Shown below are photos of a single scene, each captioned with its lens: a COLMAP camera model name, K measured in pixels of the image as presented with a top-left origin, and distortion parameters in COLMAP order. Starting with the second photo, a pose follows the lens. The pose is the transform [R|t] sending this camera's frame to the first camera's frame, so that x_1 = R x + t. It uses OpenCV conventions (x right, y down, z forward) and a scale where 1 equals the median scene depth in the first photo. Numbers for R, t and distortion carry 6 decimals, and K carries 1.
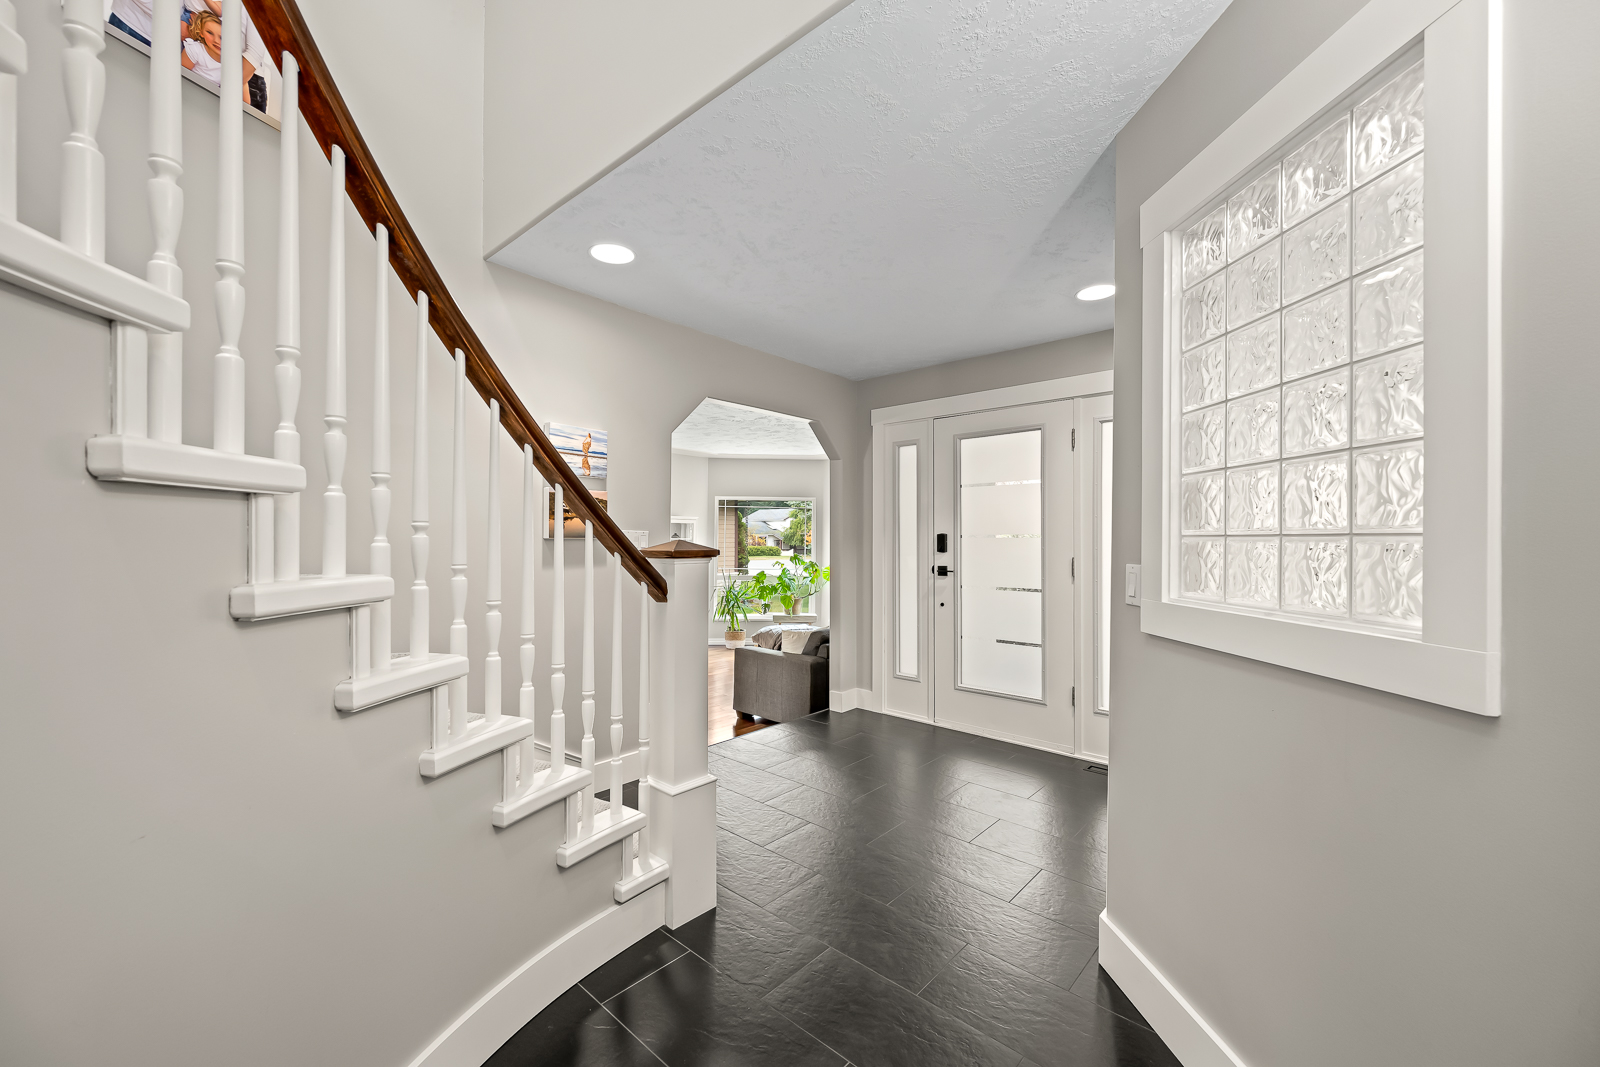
lens RADIAL K [[628.8, 0, 799.4], [0, 628.8, 535.8], [0, 0, 1]] dist [-0.000703, -0.000118]
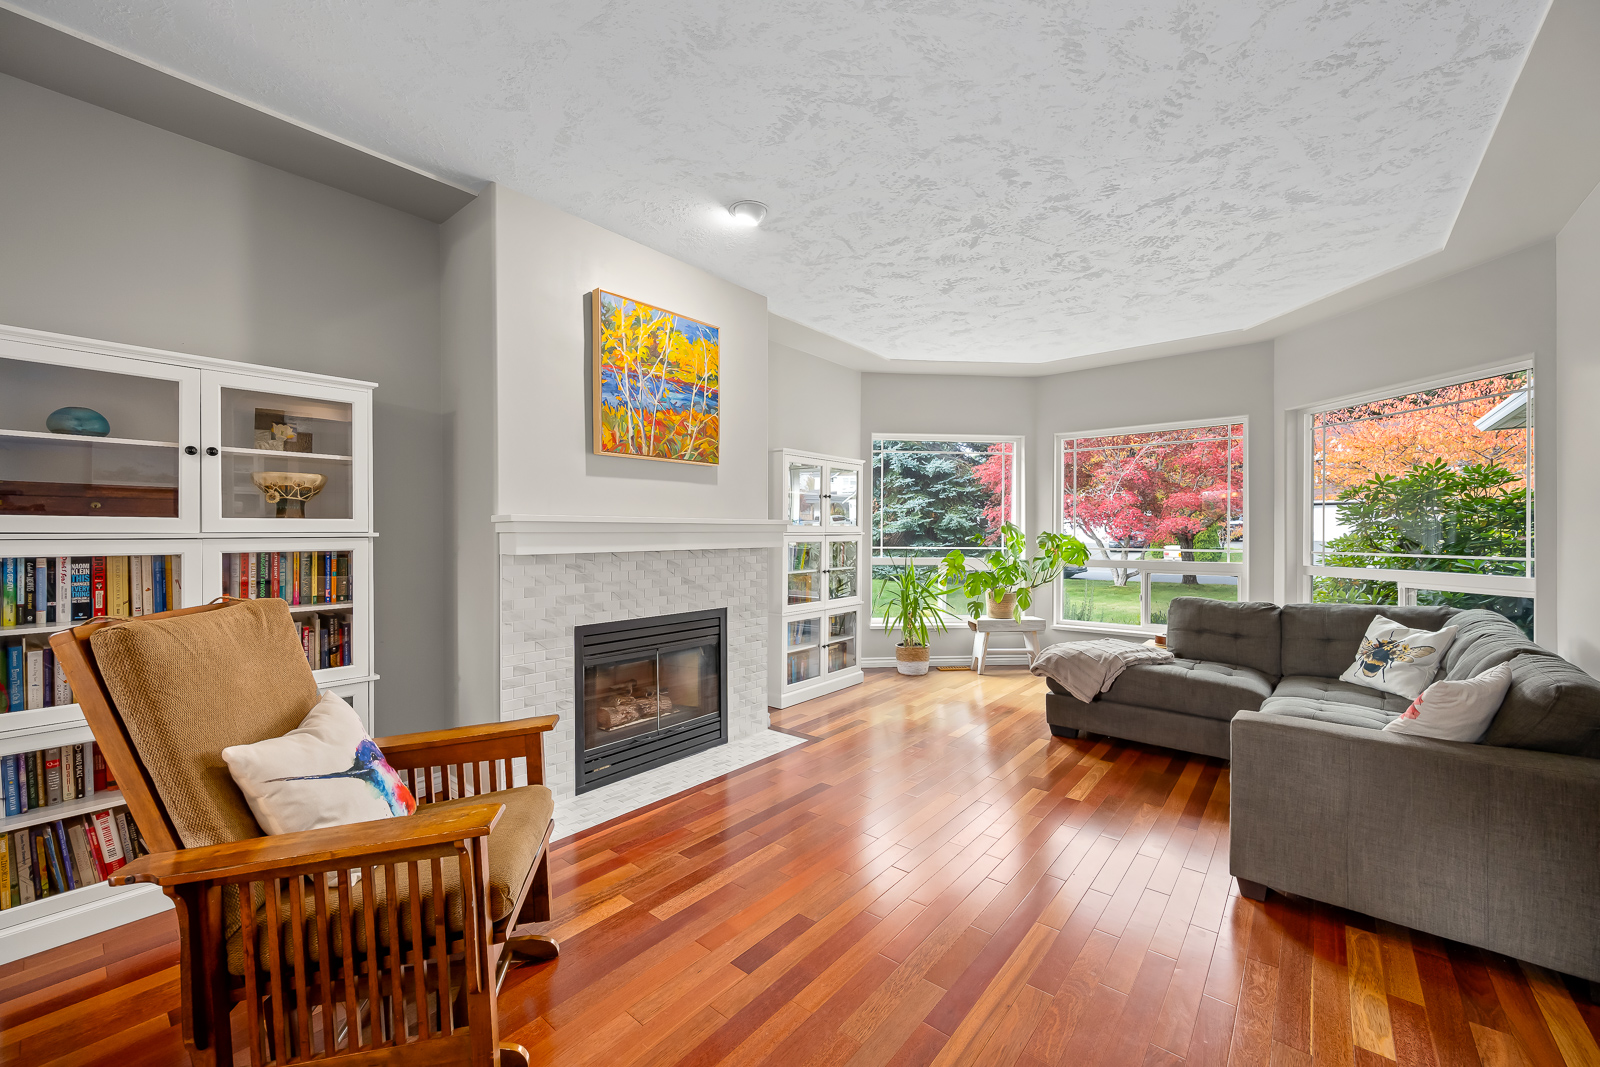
lens RADIAL K [[627.9, 0, 798.3], [0, 627.9, 538.2], [0, 0, 1]] dist [0.000194, -0.000085]
pose [[0.999445, -0.002625, 0.033201, -0.504487], [0.002290, 0.999946, 0.010109, 0.077917], [-0.033225, -0.010027, 0.999398, 0.794157]]
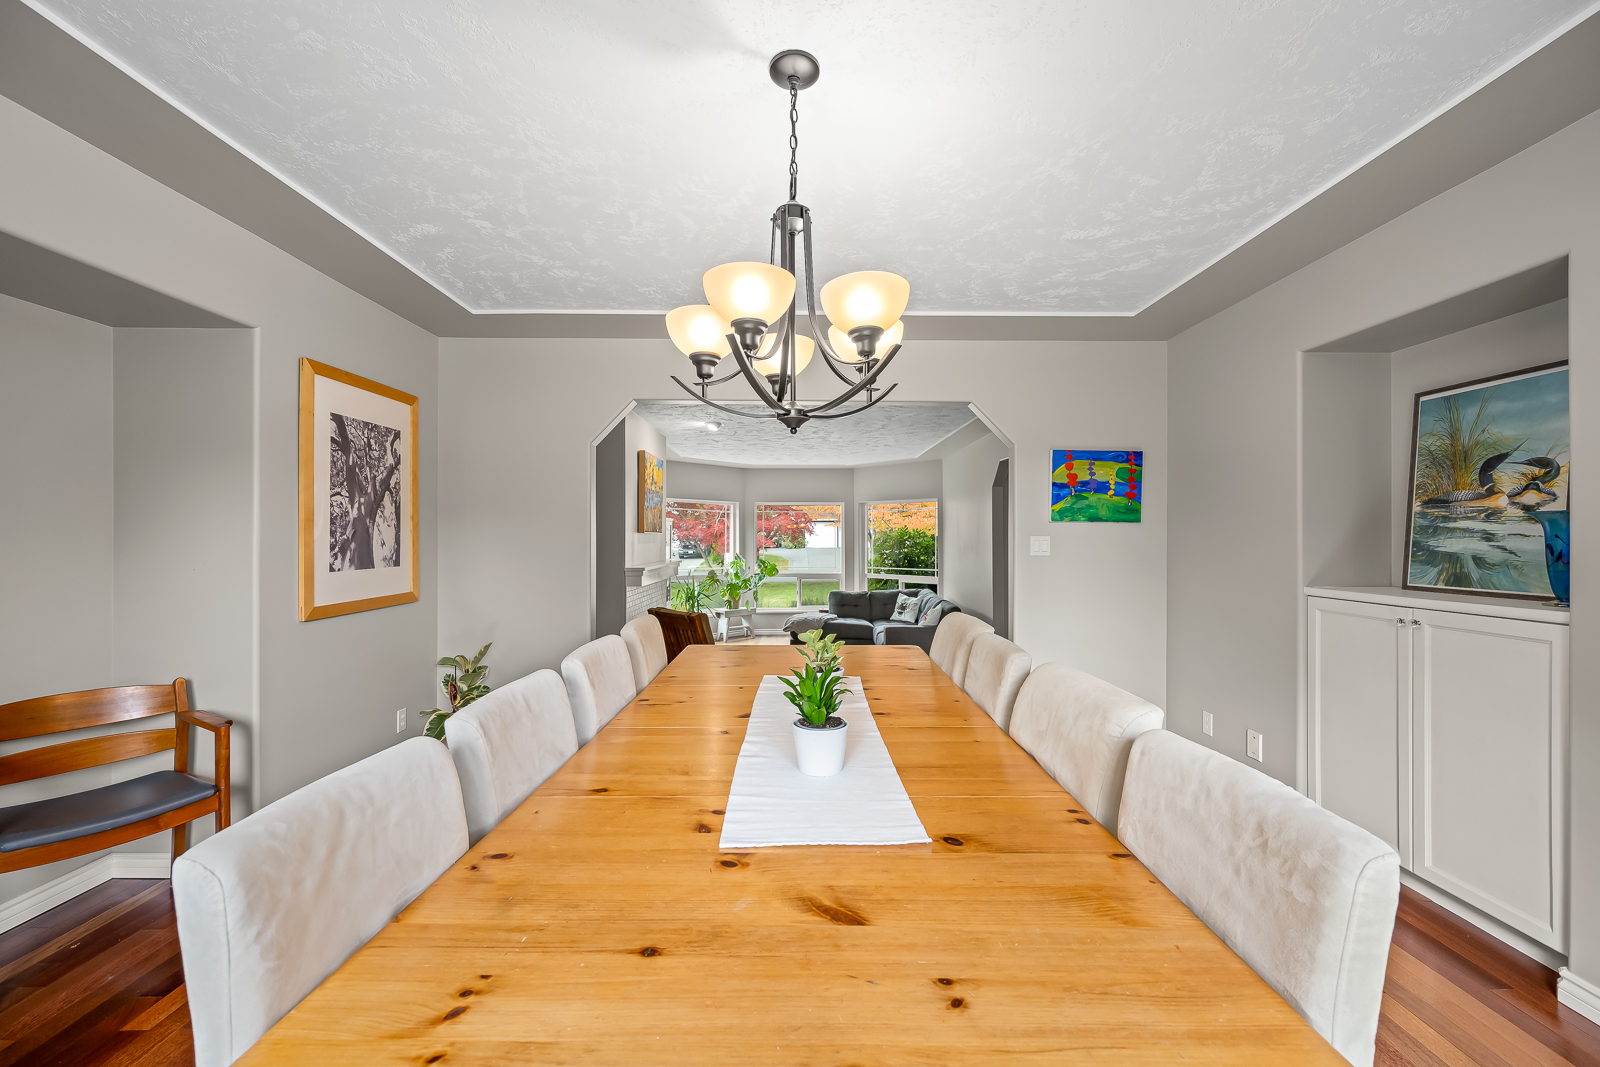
lens RADIAL K [[628.8, 0, 799.4], [0, 628.8, 535.8], [0, 0, 1]] dist [-0.000703, -0.000118]
pose [[0.745511, 0.001610, 0.666491, -1.388163], [-0.001251, 0.999999, -0.001017, -0.004042], [-0.666492, -0.000076, 0.745512, 0.226753]]
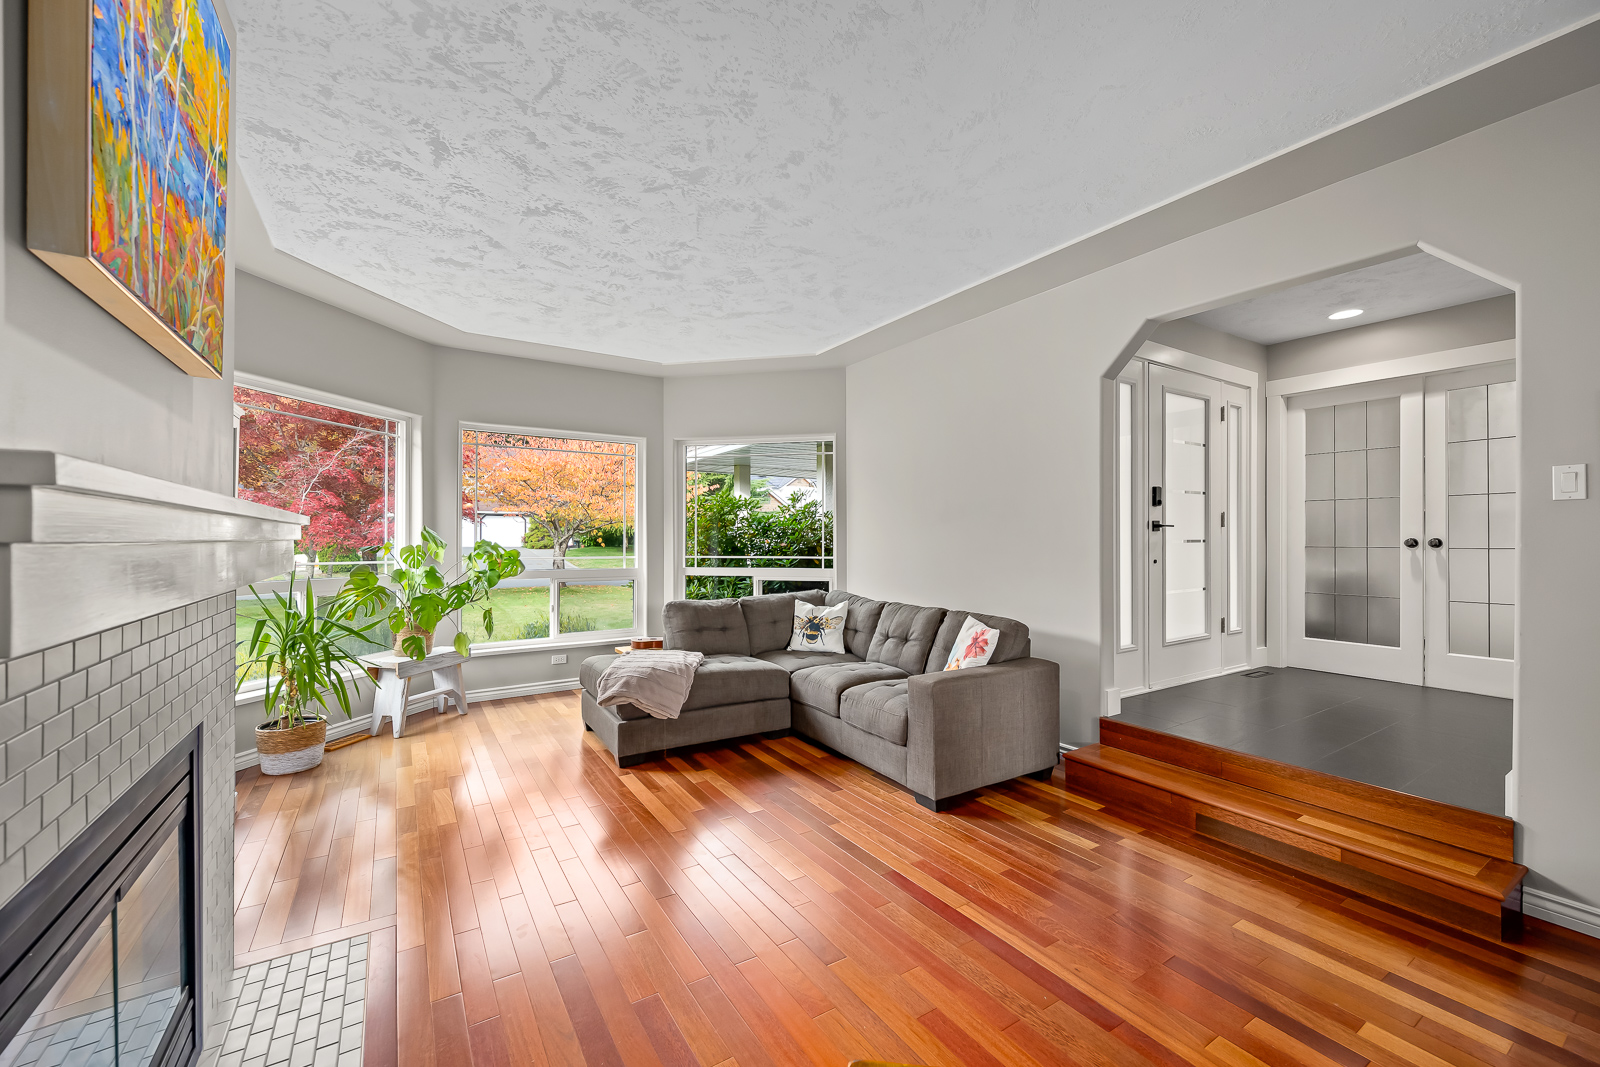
lens RADIAL K [[639.6, 0, 802.6], [0, 639.6, 538.2], [0, 0, 1]] dist [0.000509, 0.000037]
pose [[0.274043, 0.001508, 0.961716, -0.839612], [-0.002756, 0.999996, -0.000783, 0.075922], [-0.961713, -0.002436, 0.274046, 1.239696]]
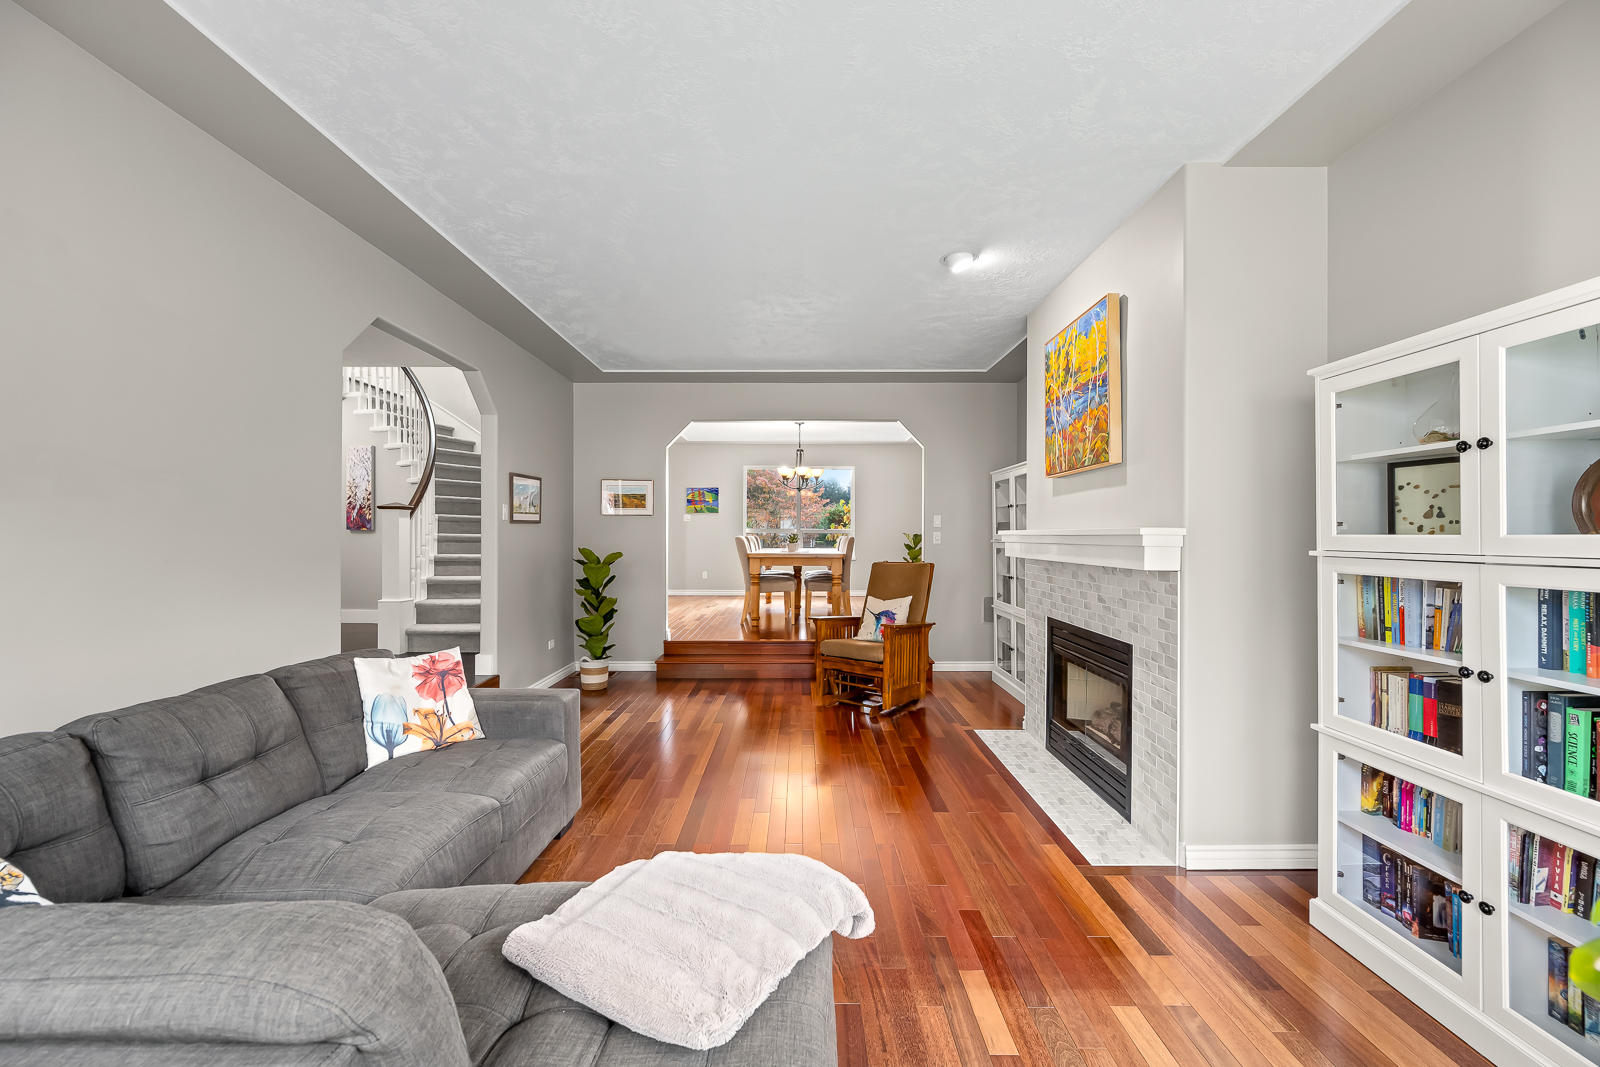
lens RADIAL K [[637.8, 0, 800.0], [0, 637.8, 533.5], [0, 0, 1]] dist [-0.000135, -0.000213]
pose [[-0.746625, -0.002903, -0.665239, 0.135411], [-0.001888, 0.999996, -0.002245, 0.067991], [0.665243, -0.000421, -0.746627, 1.944631]]
